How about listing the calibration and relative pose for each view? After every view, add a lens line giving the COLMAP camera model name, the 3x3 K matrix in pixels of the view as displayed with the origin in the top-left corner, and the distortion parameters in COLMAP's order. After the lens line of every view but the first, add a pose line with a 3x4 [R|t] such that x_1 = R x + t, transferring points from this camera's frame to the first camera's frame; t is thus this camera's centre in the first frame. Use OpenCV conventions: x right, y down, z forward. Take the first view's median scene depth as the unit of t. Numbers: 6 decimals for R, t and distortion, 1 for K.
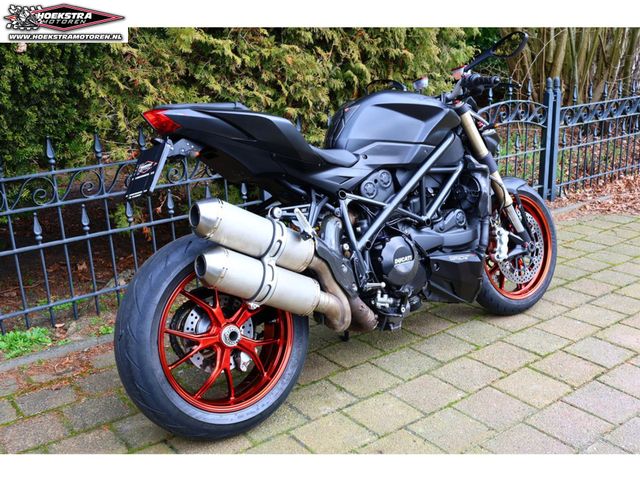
lens RADIAL K [[664.7, 0, 320.0], [0, 664.7, 240.0], [0, 0, 1]] dist [-0.001547, 0.001384]
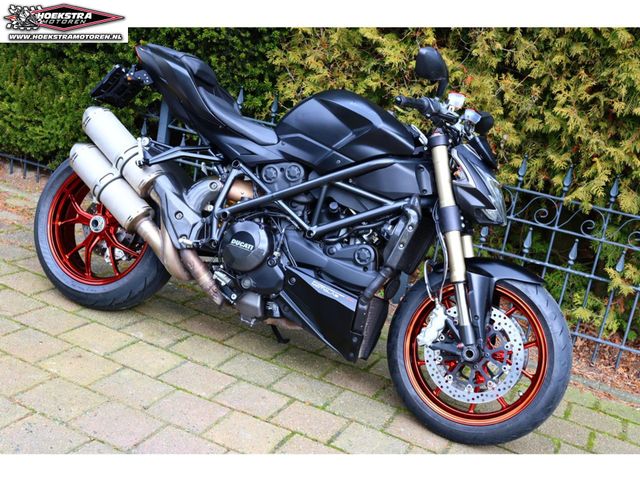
lens RADIAL K [[794.5, 0, 320.0], [0, 794.5, 240.0], [0, 0, 1]] dist [-0.004067, 0.006304]
pose [[0.474171, 0.337490, -0.813180, 1.028672], [-0.440347, 0.890702, 0.112894, -0.143970], [0.762402, 0.304551, 0.570958, 0.387642]]
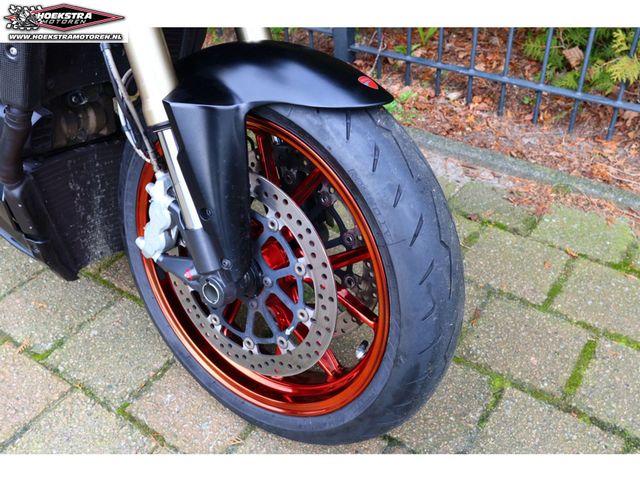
lens RADIAL K [[648.1, 0, 320.0], [0, 648.1, 240.0], [0, 0, 1]] dist [0.006092, -0.000757]
pose [[0.321878, 0.610371, -0.723769, 0.613308], [-0.248872, 0.792115, 0.557330, -0.216568], [0.913486, 0.000734, 0.406869, 1.047731]]
